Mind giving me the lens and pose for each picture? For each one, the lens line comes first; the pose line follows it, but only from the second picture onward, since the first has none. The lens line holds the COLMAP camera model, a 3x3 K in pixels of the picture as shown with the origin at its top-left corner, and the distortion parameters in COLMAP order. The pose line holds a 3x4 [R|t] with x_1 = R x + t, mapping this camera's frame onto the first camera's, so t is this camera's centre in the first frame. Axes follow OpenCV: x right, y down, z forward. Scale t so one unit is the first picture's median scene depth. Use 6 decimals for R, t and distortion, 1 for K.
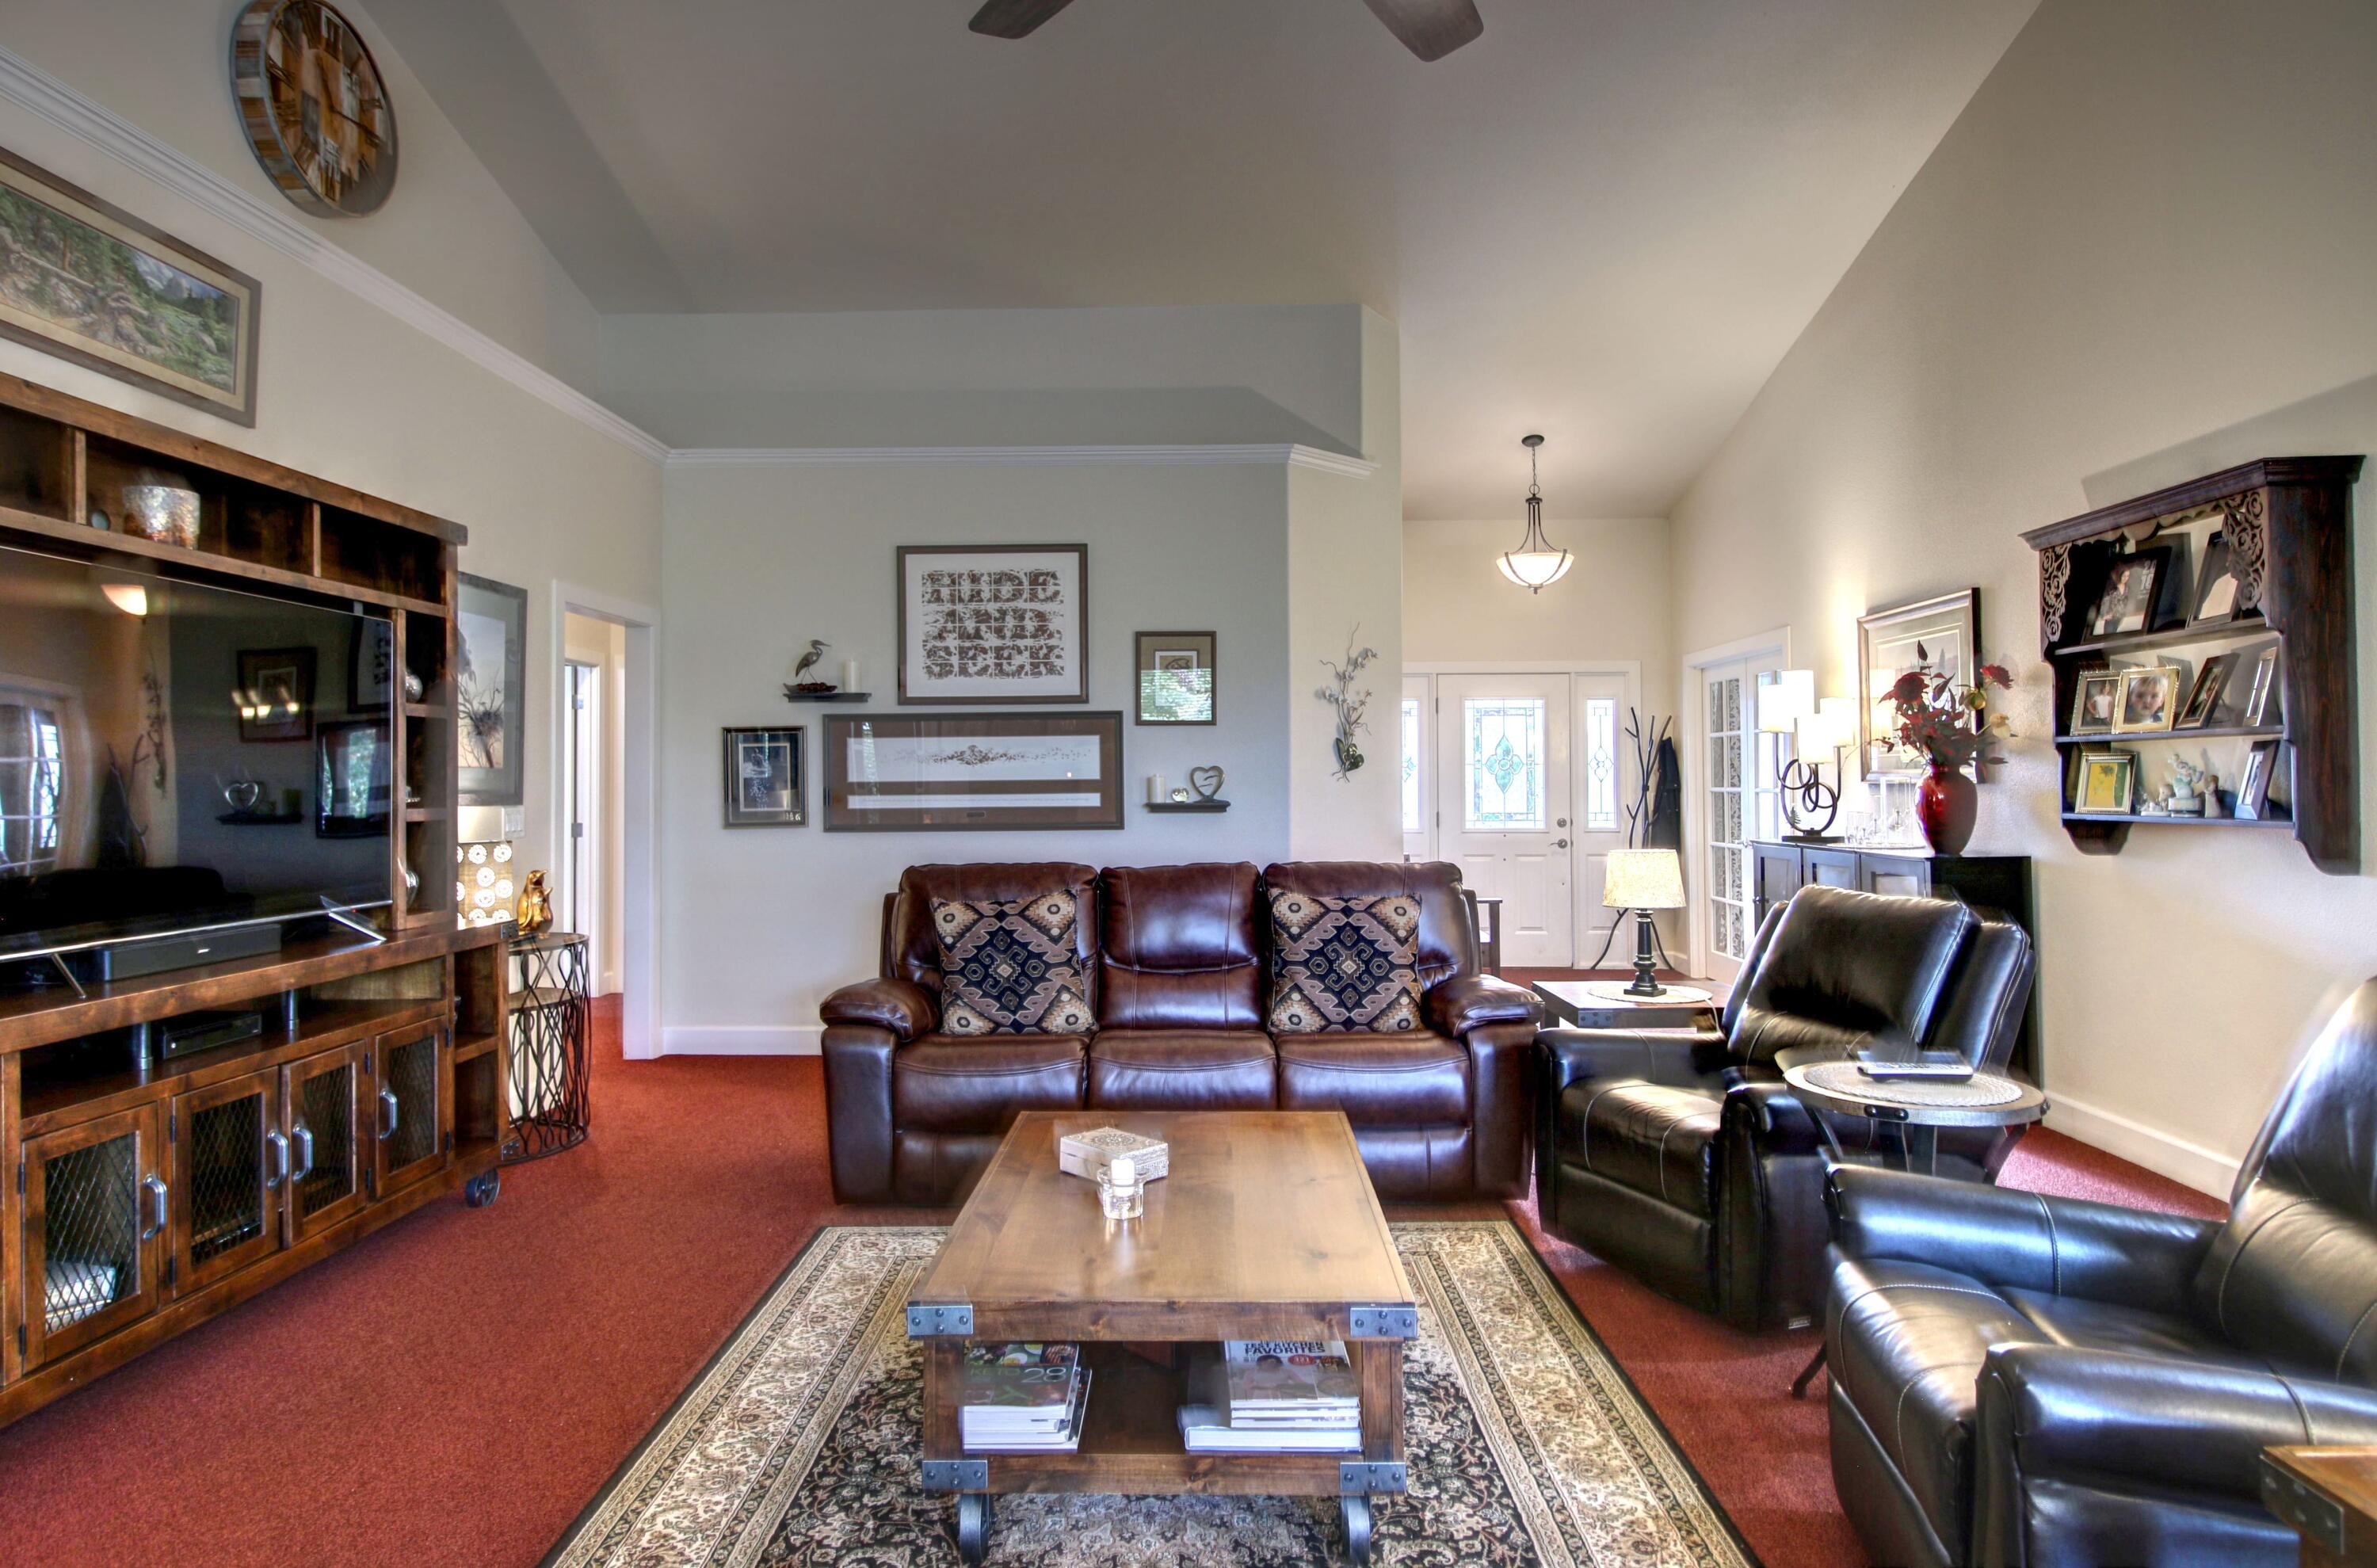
lens RADIAL K [[1365.9, 0, 1179.8], [0, 1365.9, 760.4], [0, 0, 1]] dist [0.017013, -0.001098]
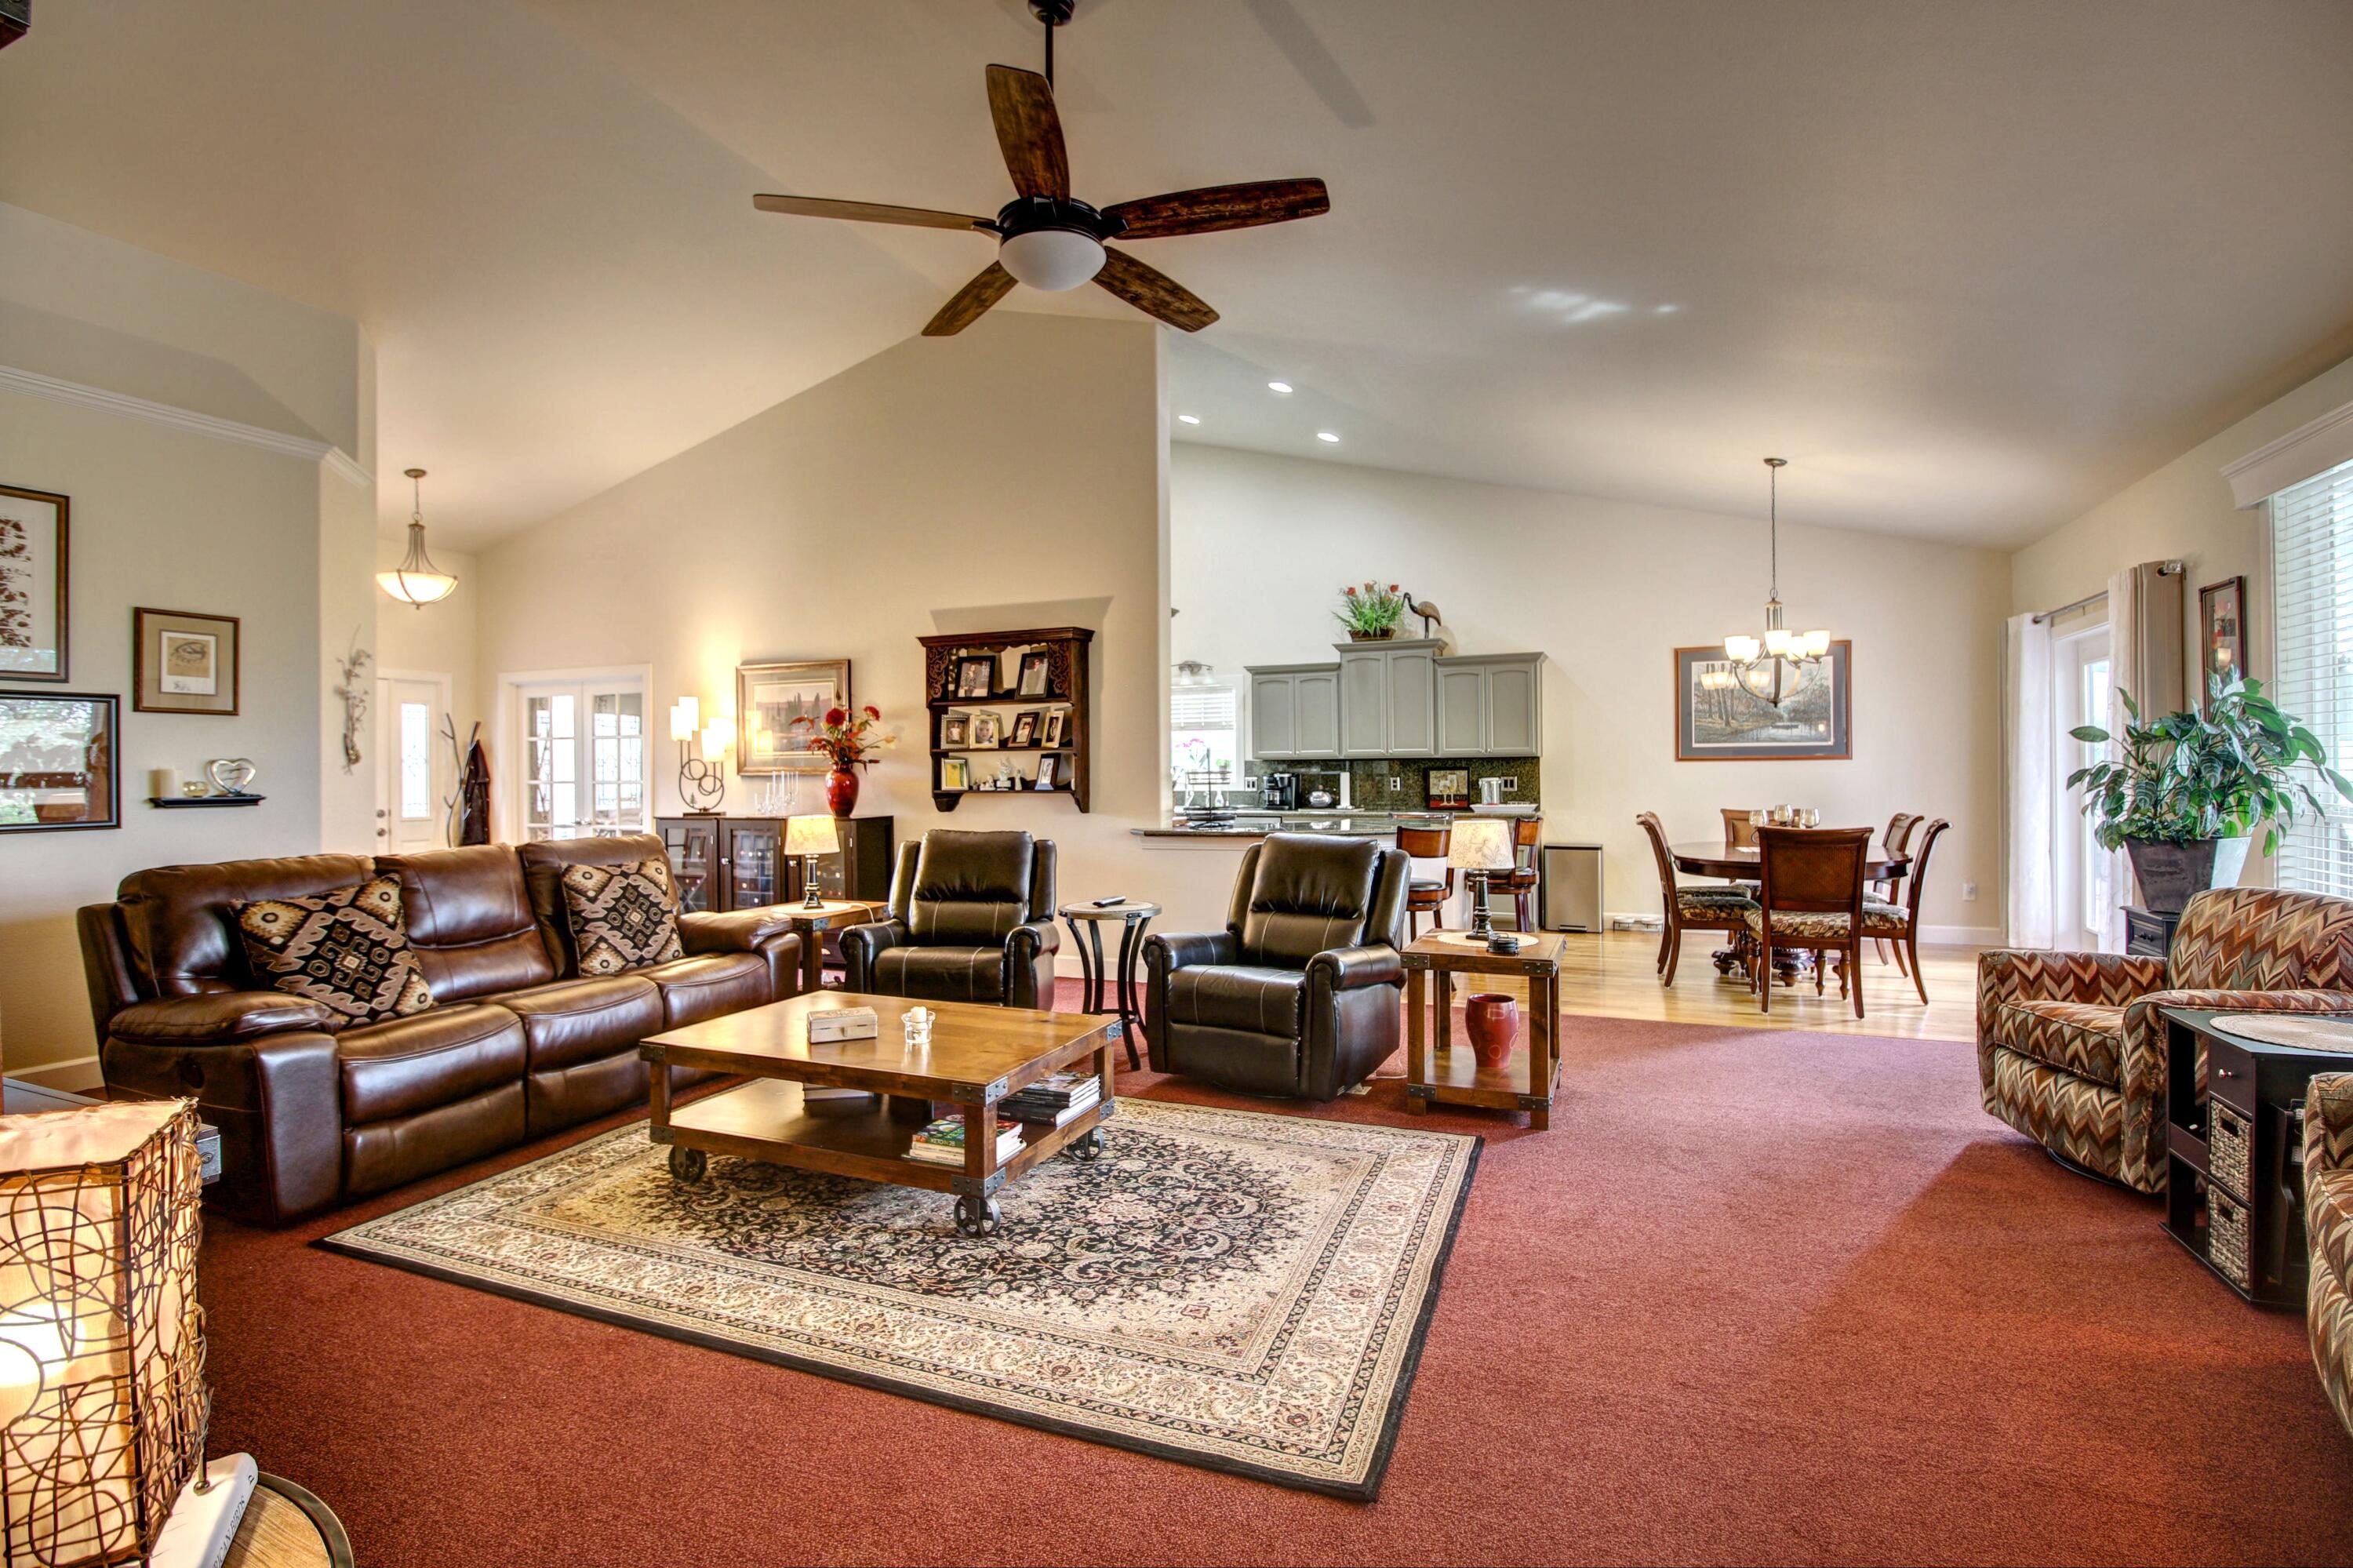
lens RADIAL K [[1117.3, 0, 1168.4], [0, 1117.3, 771.5], [0, 0, 1]] dist [-0.003994, -0.008354]
pose [[0.363962, 0.002992, 0.931409, -0.658996], [-0.010432, 0.999945, 0.000864, 0.008188], [-0.931356, -0.010031, 0.363973, 0.153046]]
